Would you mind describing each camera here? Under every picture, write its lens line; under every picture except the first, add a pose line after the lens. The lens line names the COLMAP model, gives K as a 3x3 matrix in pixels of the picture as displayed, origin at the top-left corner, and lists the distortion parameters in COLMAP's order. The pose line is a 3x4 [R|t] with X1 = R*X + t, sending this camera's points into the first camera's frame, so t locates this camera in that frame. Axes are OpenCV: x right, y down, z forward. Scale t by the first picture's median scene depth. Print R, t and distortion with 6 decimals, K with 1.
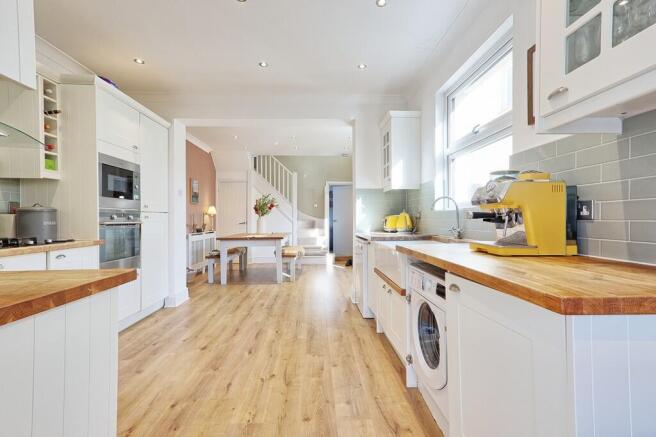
lens RADIAL K [[302.1, 0, 331.3], [0, 302.1, 218.6], [0, 0, 1]] dist [-0.003911, 0.001493]
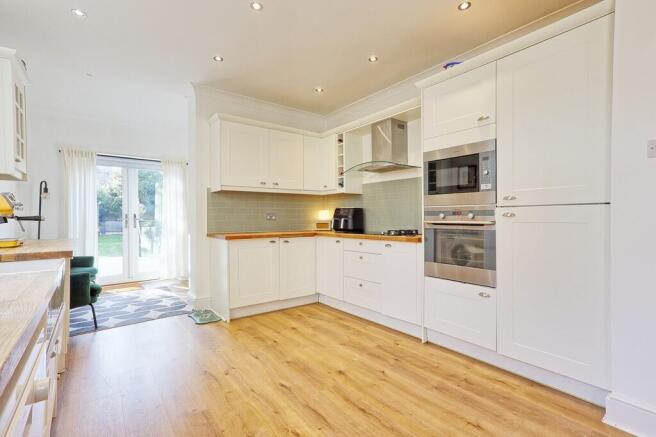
lens RADIAL K [[302.1, 0, 330.1], [0, 302.1, 221.2], [0, 0, 1]] dist [-0.003911, 0.001493]
pose [[-0.821394, 0.013543, -0.570200, 0.074916], [0.007220, 0.999885, 0.013348, -0.003591], [0.570315, 0.006847, -0.821398, 1.632818]]
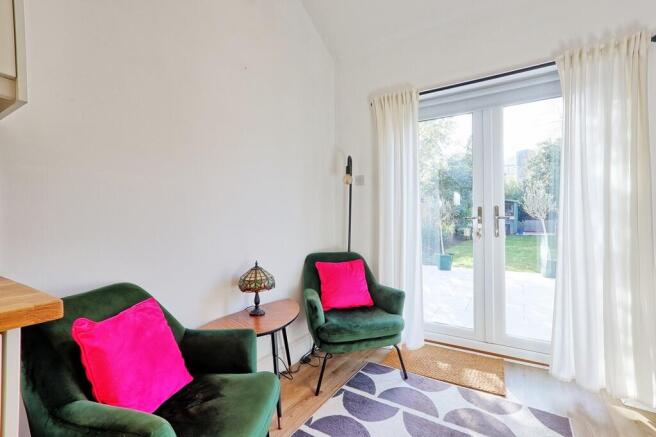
lens RADIAL K [[302.1, 0, 328.8], [0, 302.1, 219.2], [0, 0, 1]] dist [-0.003911, 0.001493]
pose [[-0.810309, 0.006675, 0.585965, -0.120892], [0.007137, 0.999973, -0.001522, 0.002863], [-0.585960, 0.002949, -0.810335, 0.311235]]
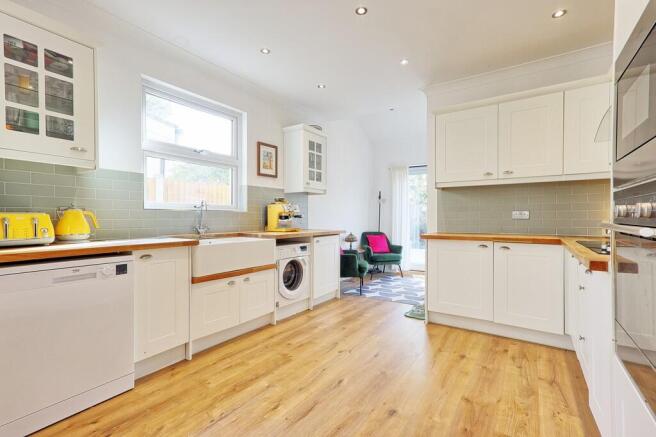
lens RADIAL K [[302.1, 0, 328.3], [0, 302.1, 219.4], [0, 0, 1]] dist [-0.003911, 0.001493]
pose [[-0.796065, -0.000051, 0.605211, -0.695314], [0.003160, 0.999986, 0.004240, 0.002448], [-0.605203, 0.005288, -0.796054, 1.573015]]
